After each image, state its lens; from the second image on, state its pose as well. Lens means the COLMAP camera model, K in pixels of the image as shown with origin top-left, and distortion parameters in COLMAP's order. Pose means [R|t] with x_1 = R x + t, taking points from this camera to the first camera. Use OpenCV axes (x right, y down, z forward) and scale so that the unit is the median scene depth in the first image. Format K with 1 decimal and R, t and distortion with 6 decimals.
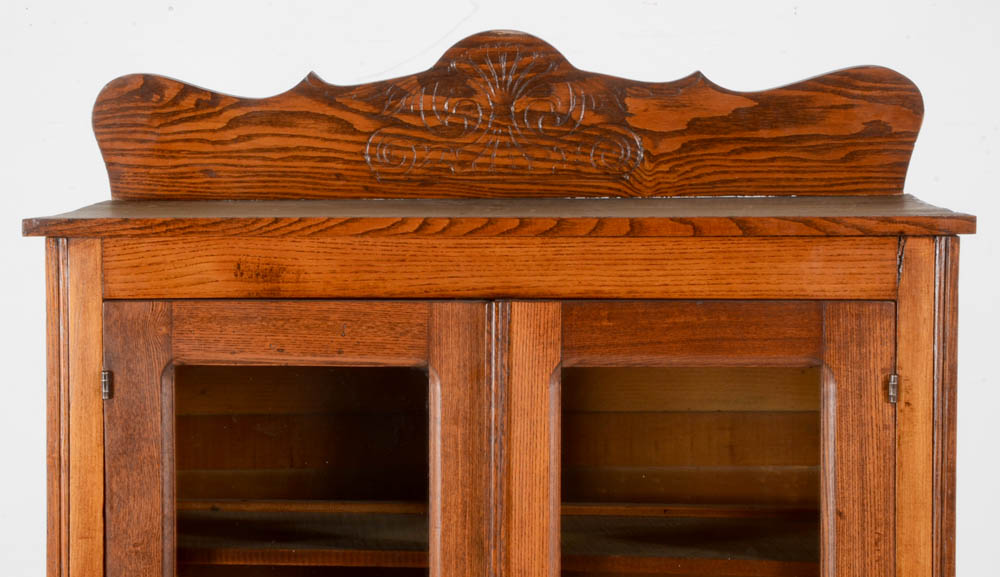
lens RADIAL K [[2370.3, 0, 440.0], [0, 2370.3, 285.6], [0, 0, 1]] dist [0.351070, 0.000000]
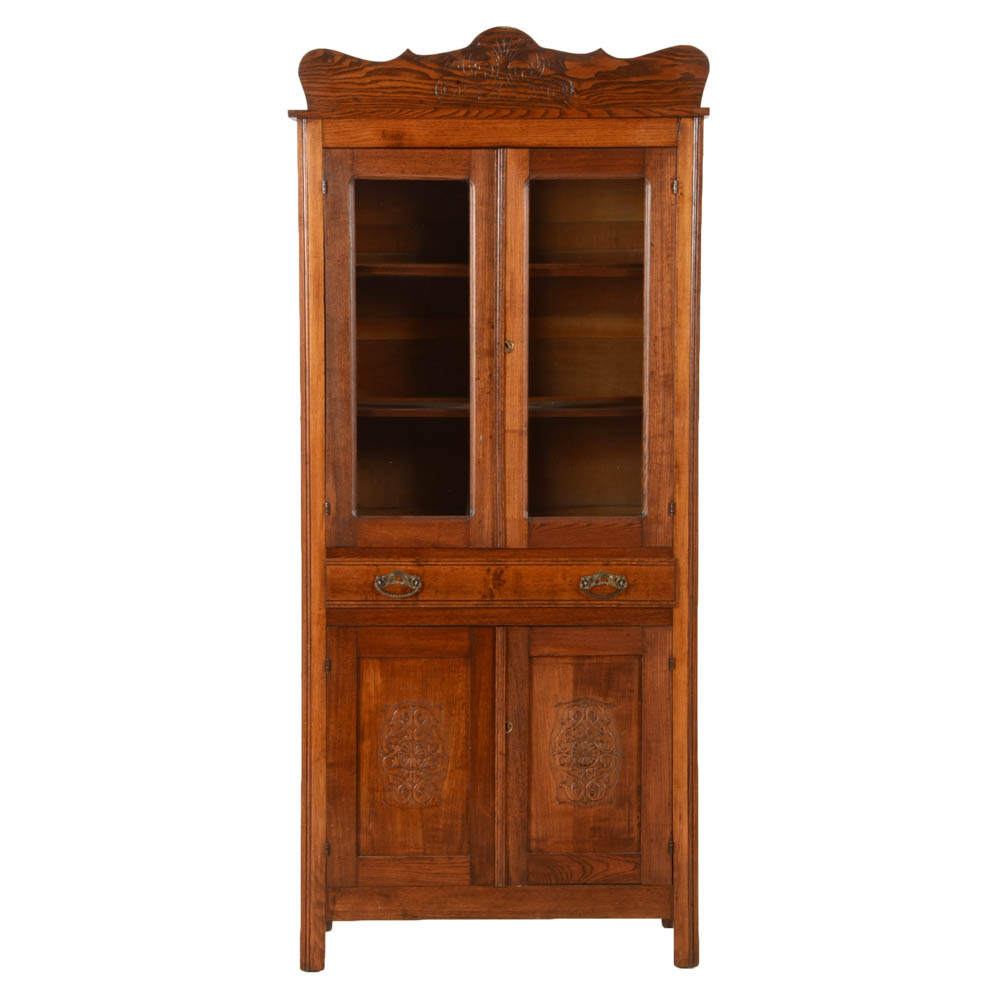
lens RADIAL K [[3489.3, 0, 491.6], [0, 3489.3, 504.6], [0, 0, 1]] dist [0.941203, 0.000000]
pose [[0.999827, -0.000807, 0.018593, -0.039696], [0.000613, 0.999945, 0.010448, 0.264706], [-0.018601, -0.010434, 0.999773, -1.997270]]
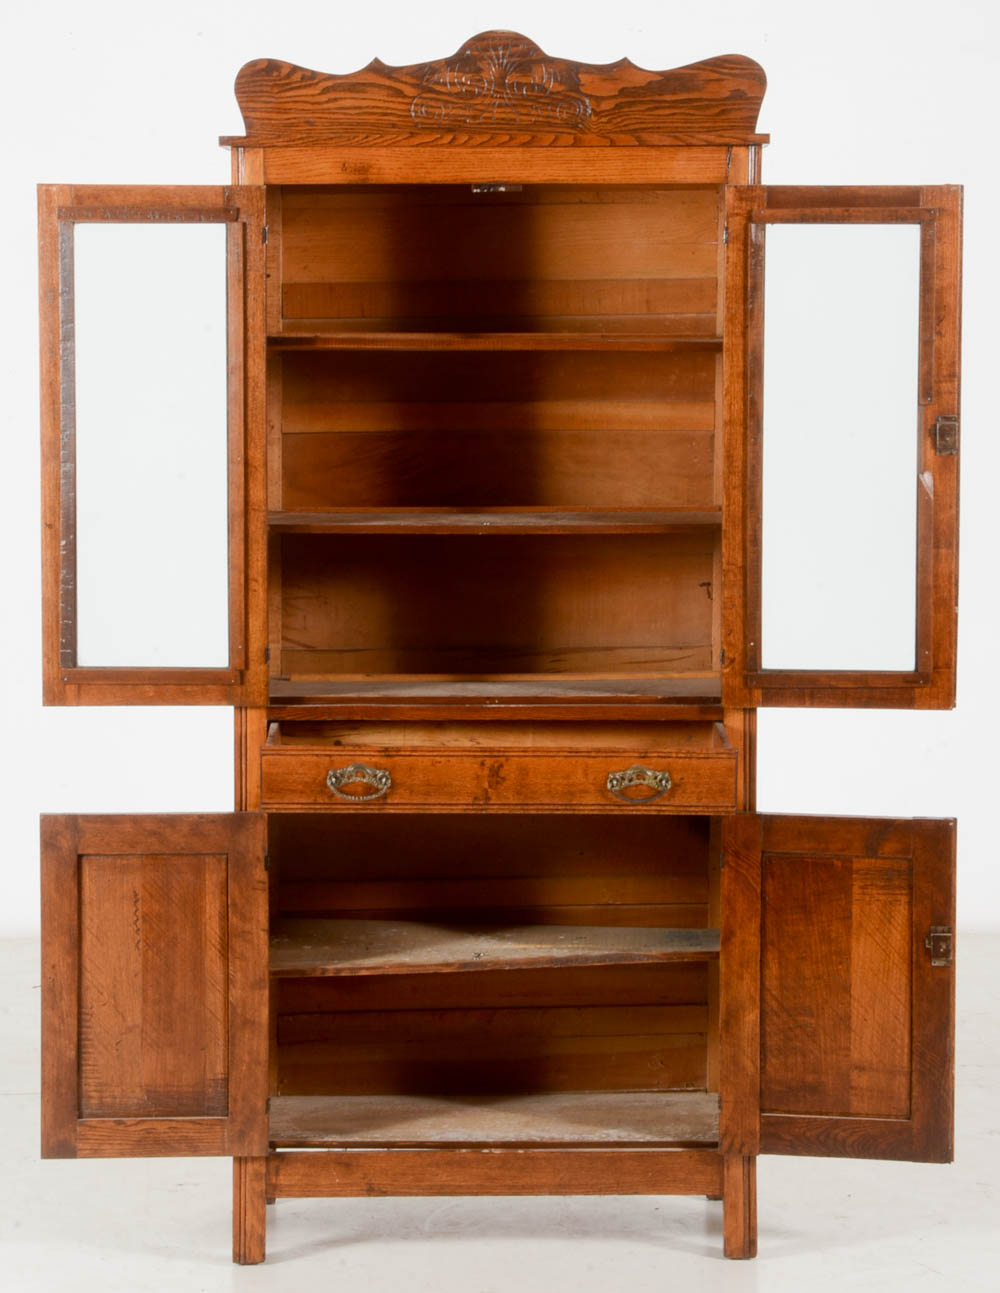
lens RADIAL K [[4526.2, 0, 495.8], [0, 4526.2, 524.2], [0, 0, 1]] dist [0.509963, 0.000000]
pose [[0.999775, -0.000163, 0.021193, -0.039442], [0.000486, 0.999884, -0.015227, 0.260312], [-0.021188, 0.015234, 0.999659, -1.965103]]
